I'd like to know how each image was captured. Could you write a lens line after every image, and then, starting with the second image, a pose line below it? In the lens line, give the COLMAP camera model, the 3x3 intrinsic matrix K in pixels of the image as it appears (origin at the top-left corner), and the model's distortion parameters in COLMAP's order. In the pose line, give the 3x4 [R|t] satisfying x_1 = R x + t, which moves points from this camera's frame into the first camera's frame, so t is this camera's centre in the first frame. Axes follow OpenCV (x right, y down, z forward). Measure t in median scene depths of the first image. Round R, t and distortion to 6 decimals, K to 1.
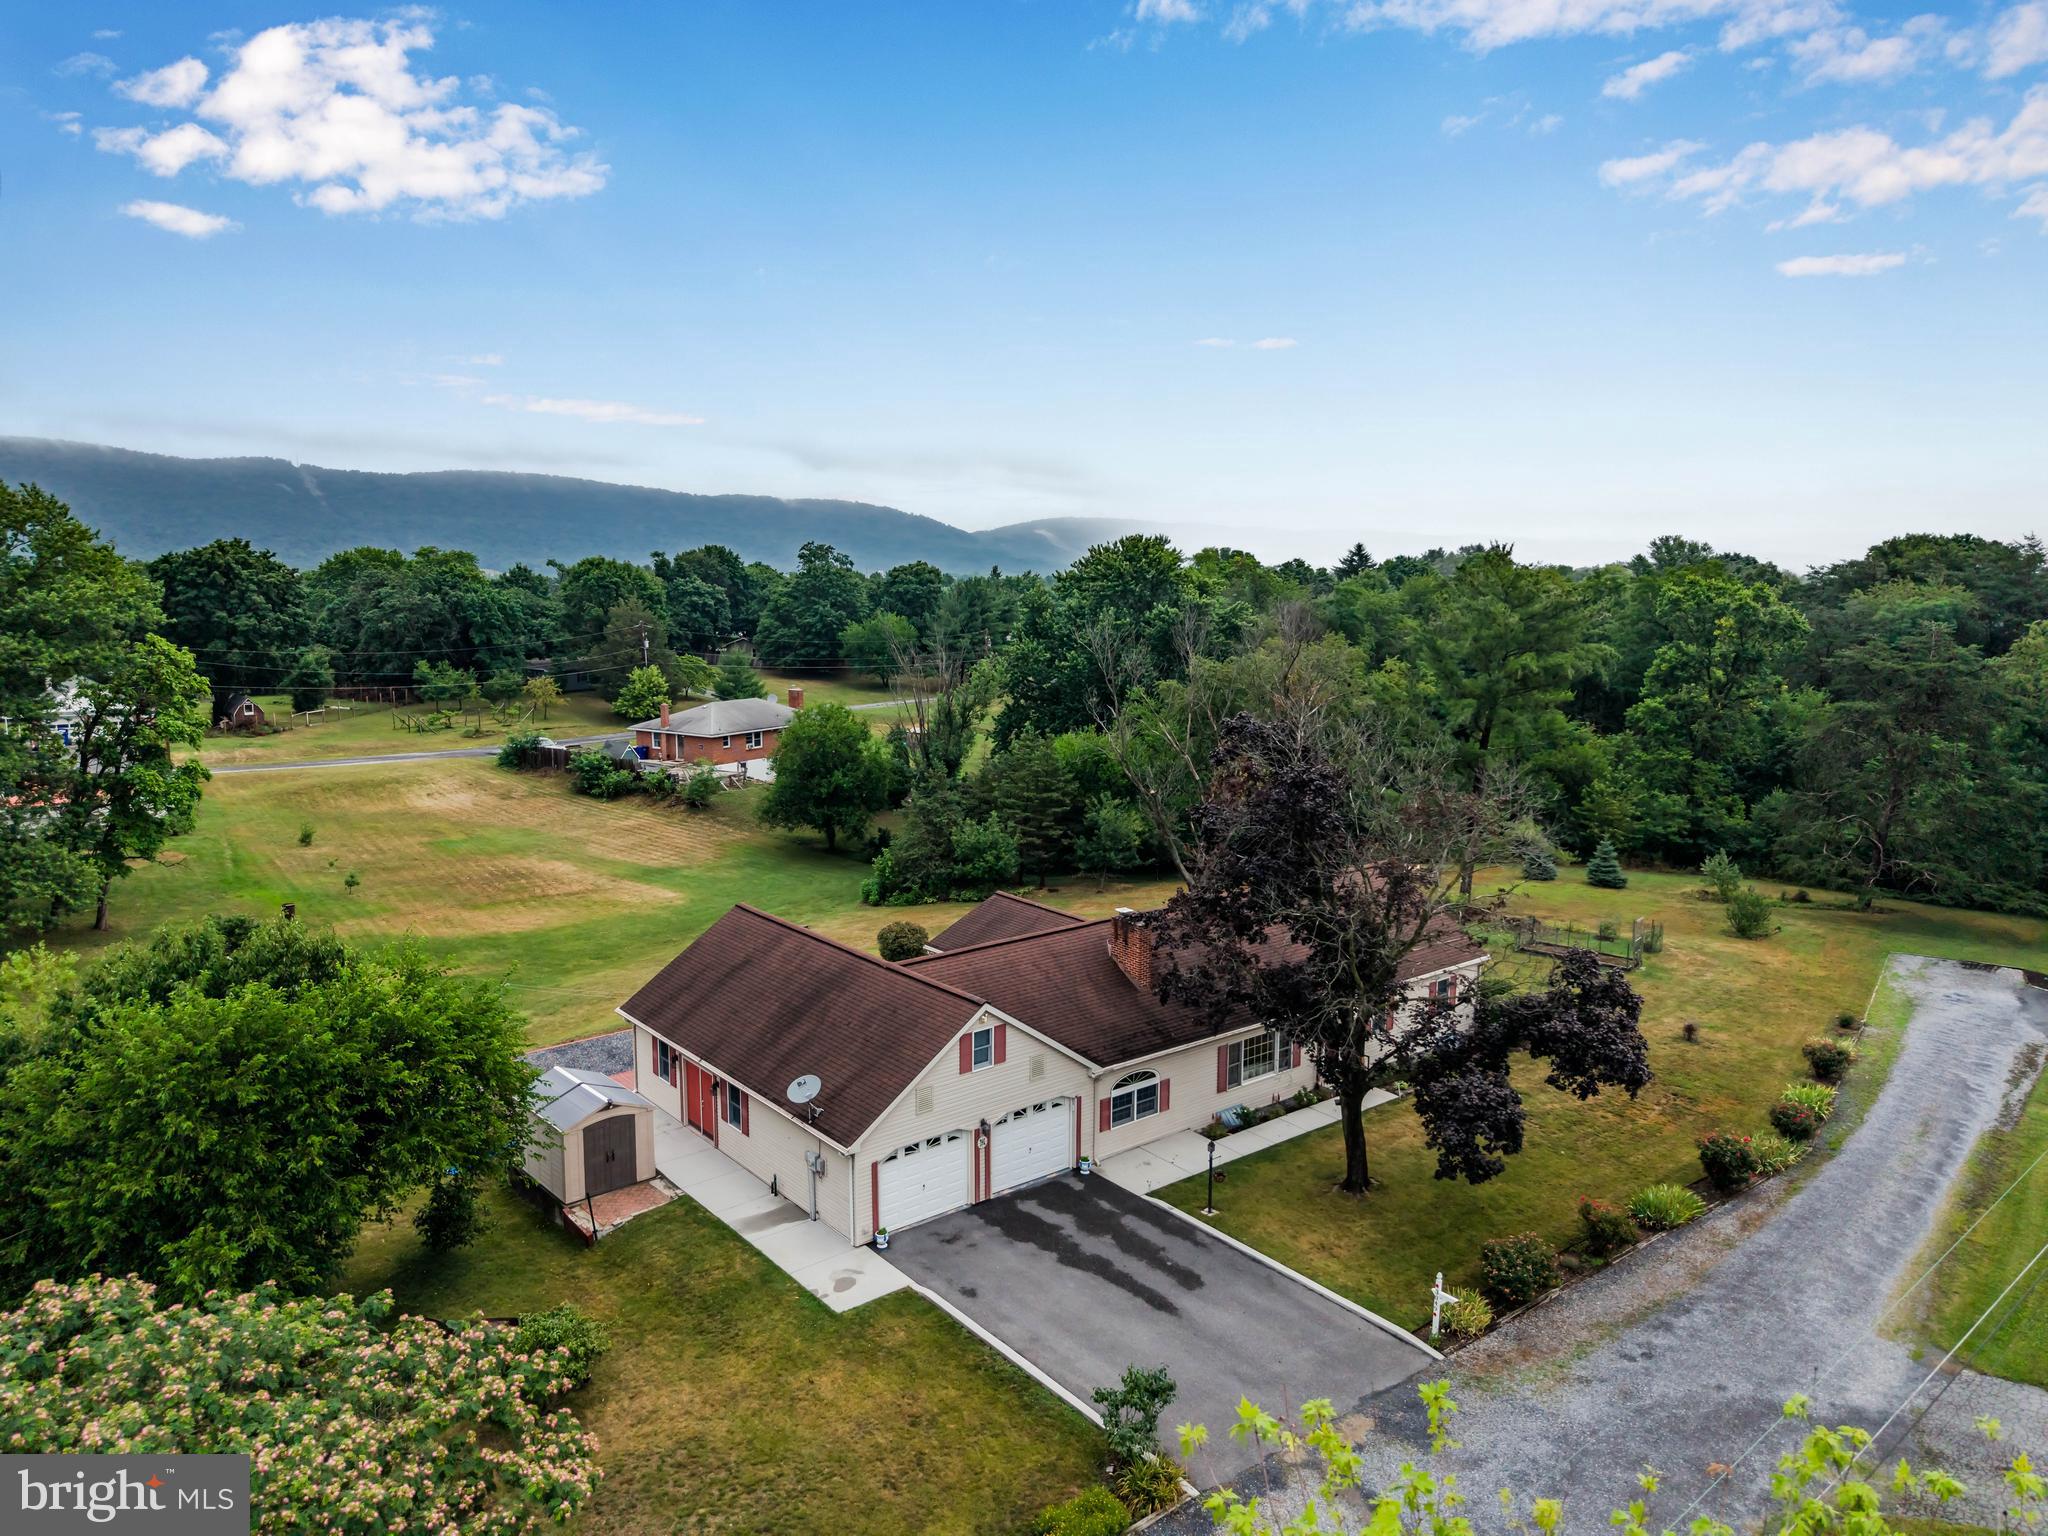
lens RADIAL K [[1409.3, 0, 1024.0], [0, 1409.3, 768.0], [0, 0, 1]] dist [0.056012, -0.048070]
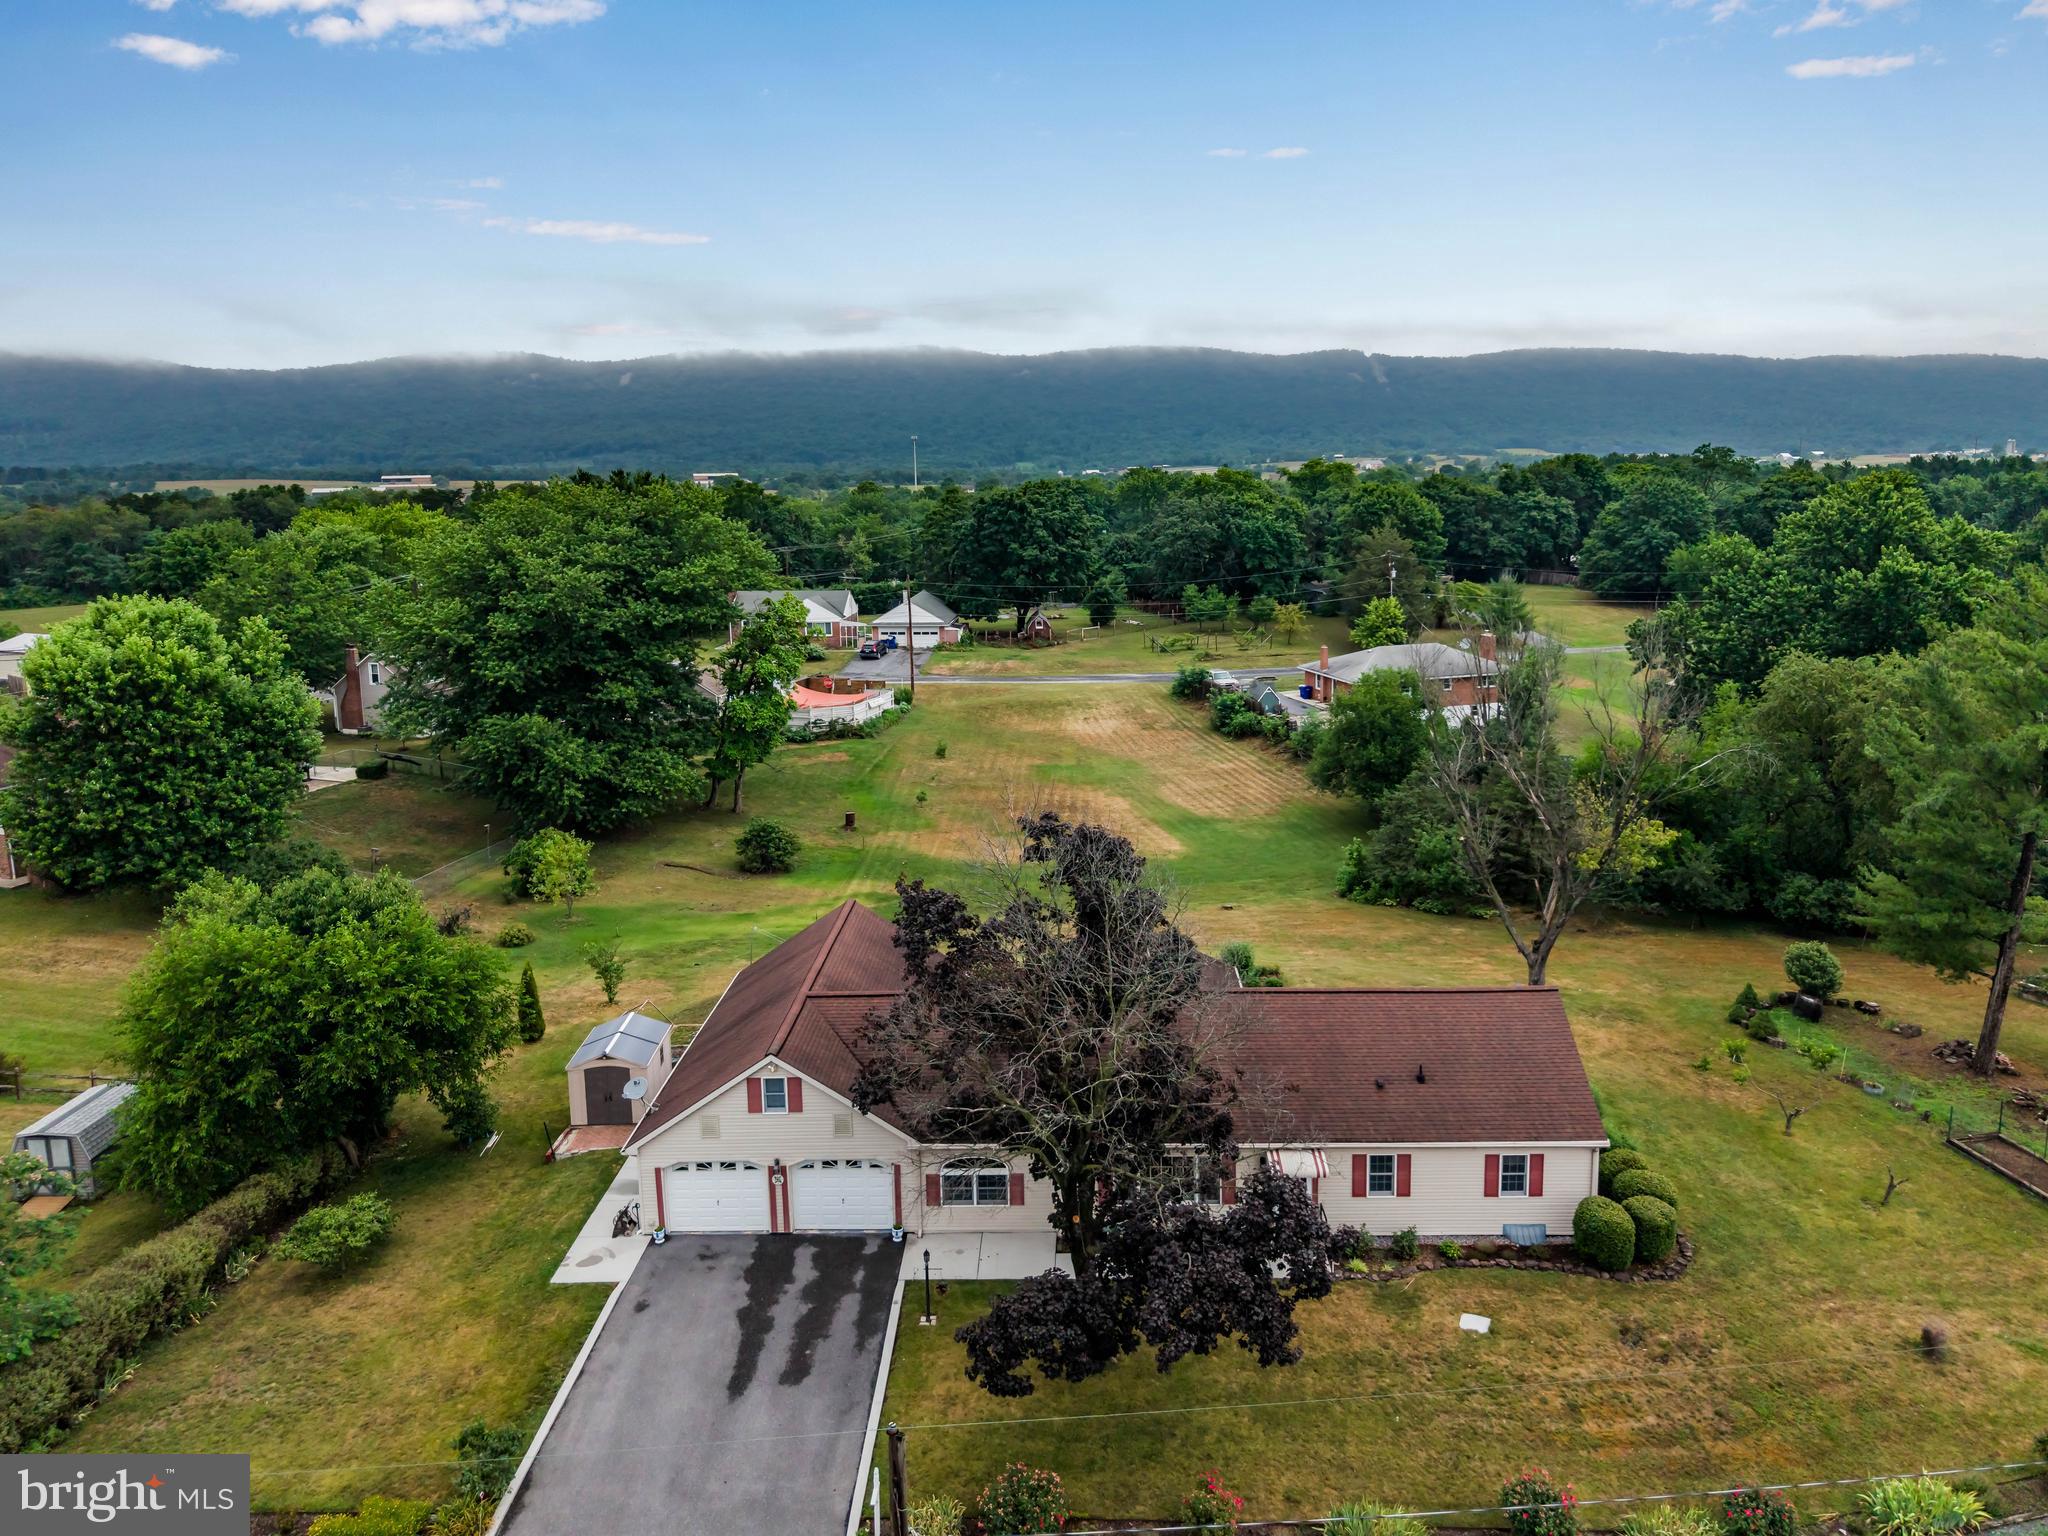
lens RADIAL K [[1430.0, 0, 1034.3], [0, 1430.0, 721.8], [0, 0, 1]] dist [0.053953, -0.052774]
pose [[0.755668, 0.104107, -0.646628, 0.622142], [-0.069588, 0.994460, 0.078785, -0.142996], [0.651247, -0.014538, 0.758726, 0.237660]]
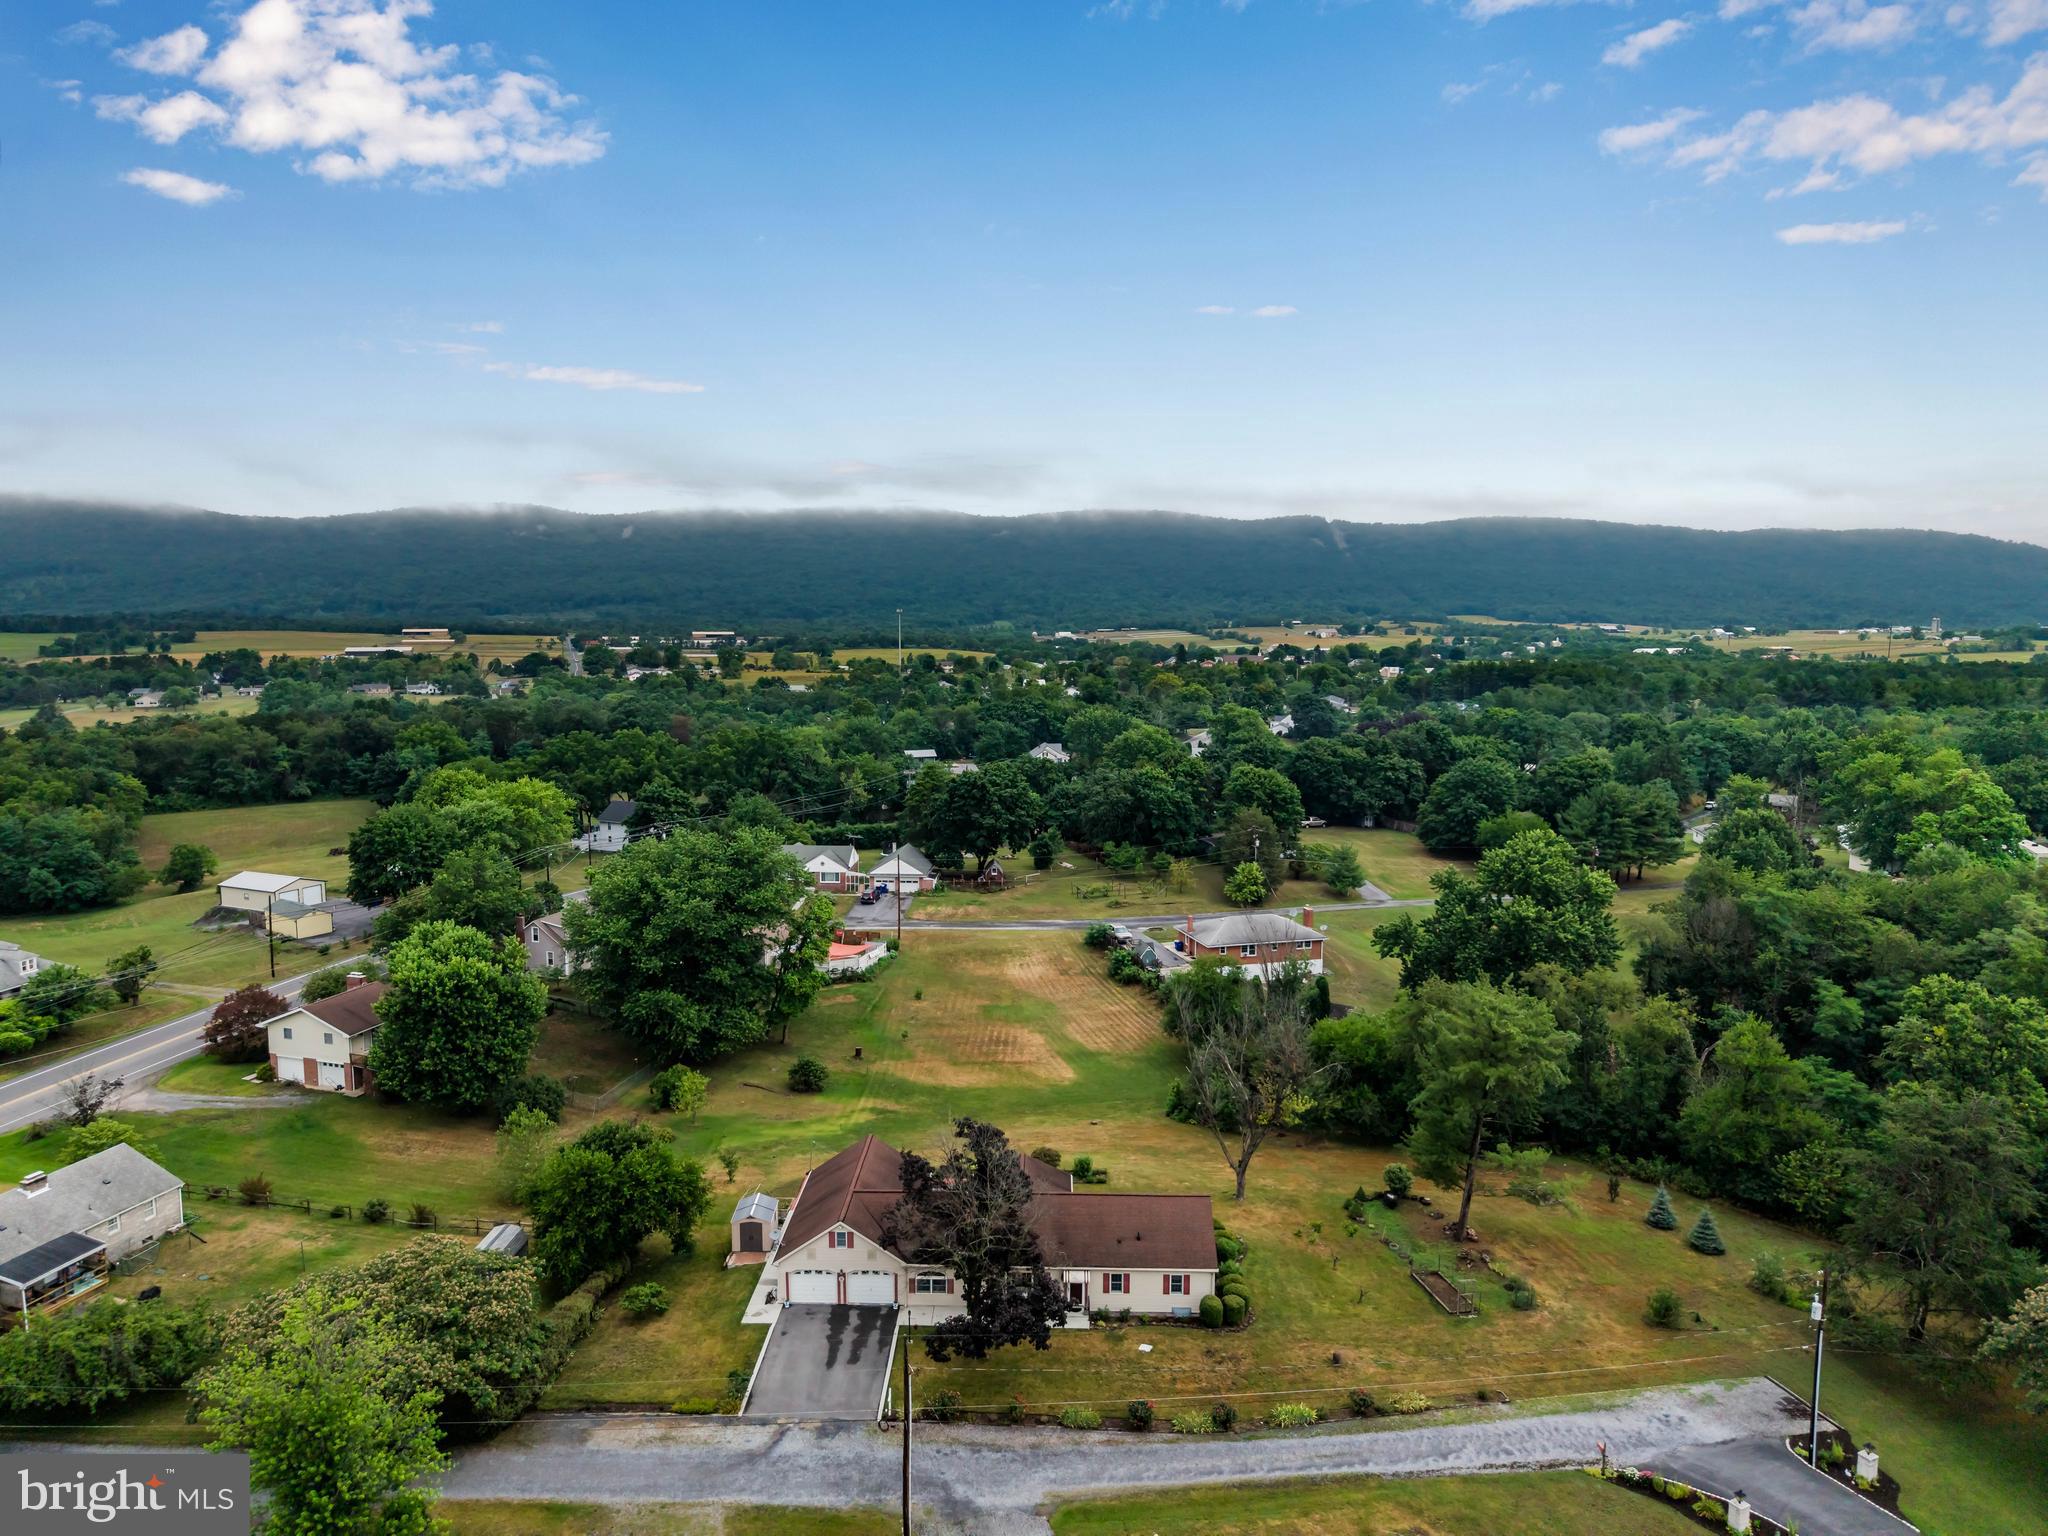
lens RADIAL K [[1423.3, 0, 982.8], [0, 1423.3, 766.7], [0, 0, 1]] dist [0.071430, -0.095419]
pose [[0.741151, 0.079201, -0.666650, 1.314972], [-0.085002, 0.996096, 0.023840, -0.521342], [0.665936, 0.038998, 0.744989, -0.516281]]
